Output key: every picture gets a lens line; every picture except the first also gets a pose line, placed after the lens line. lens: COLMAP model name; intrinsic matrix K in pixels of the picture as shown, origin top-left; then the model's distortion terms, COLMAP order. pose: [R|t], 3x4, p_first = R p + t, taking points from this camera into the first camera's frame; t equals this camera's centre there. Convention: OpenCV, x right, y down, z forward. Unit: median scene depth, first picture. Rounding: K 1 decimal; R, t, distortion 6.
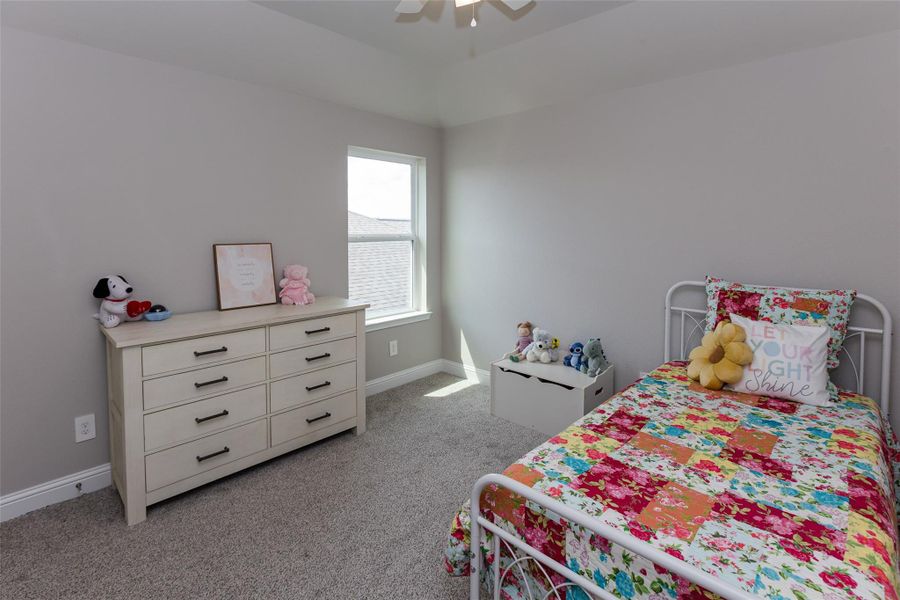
lens RADIAL K [[436.1, 0, 441.1], [0, 436.1, 246.6], [0, 0, 1]] dist [-0.004206, -0.000952]
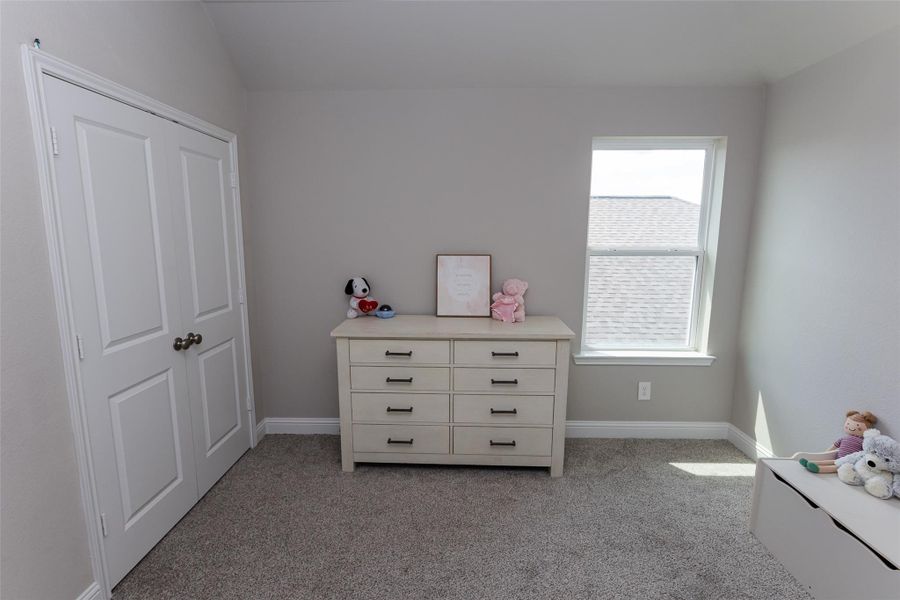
lens RADIAL K [[430.6, 0, 442.5], [0, 430.6, 298.7], [0, 0, 1]] dist [-0.010175, 0.000545]
pose [[0.669297, 0.120078, -0.733228, 0.303710], [-0.031244, 0.990530, 0.133695, -0.043383], [0.742338, -0.066572, 0.666710, 0.325116]]
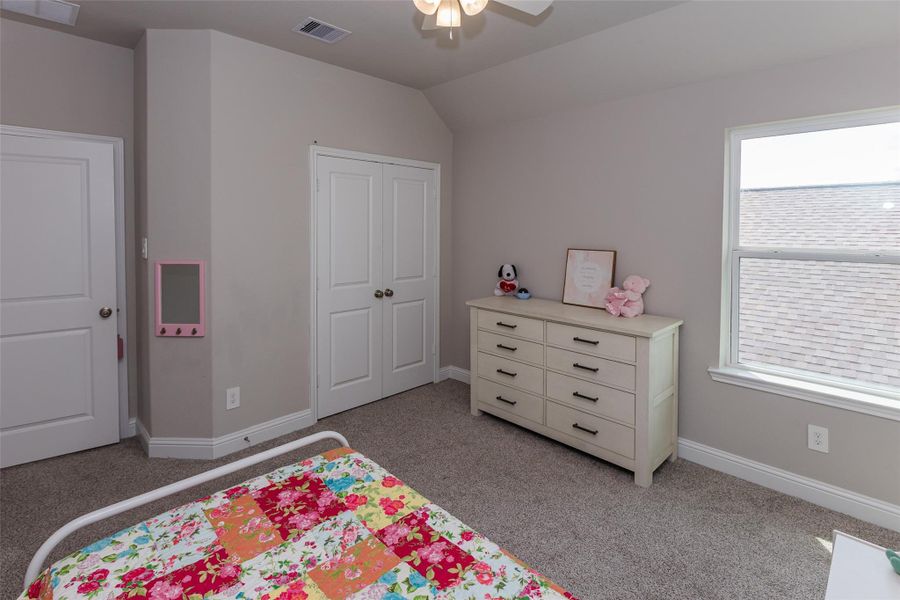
lens RADIAL K [[430.6, 0, 429.4], [0, 430.6, 236.7], [0, 0, 1]] dist [-0.010175, 0.000545]
pose [[-0.043636, 0.025201, -0.998730, 0.755560], [-0.044552, 0.998638, 0.027146, -0.058747], [0.998054, 0.045680, -0.042454, 0.725513]]
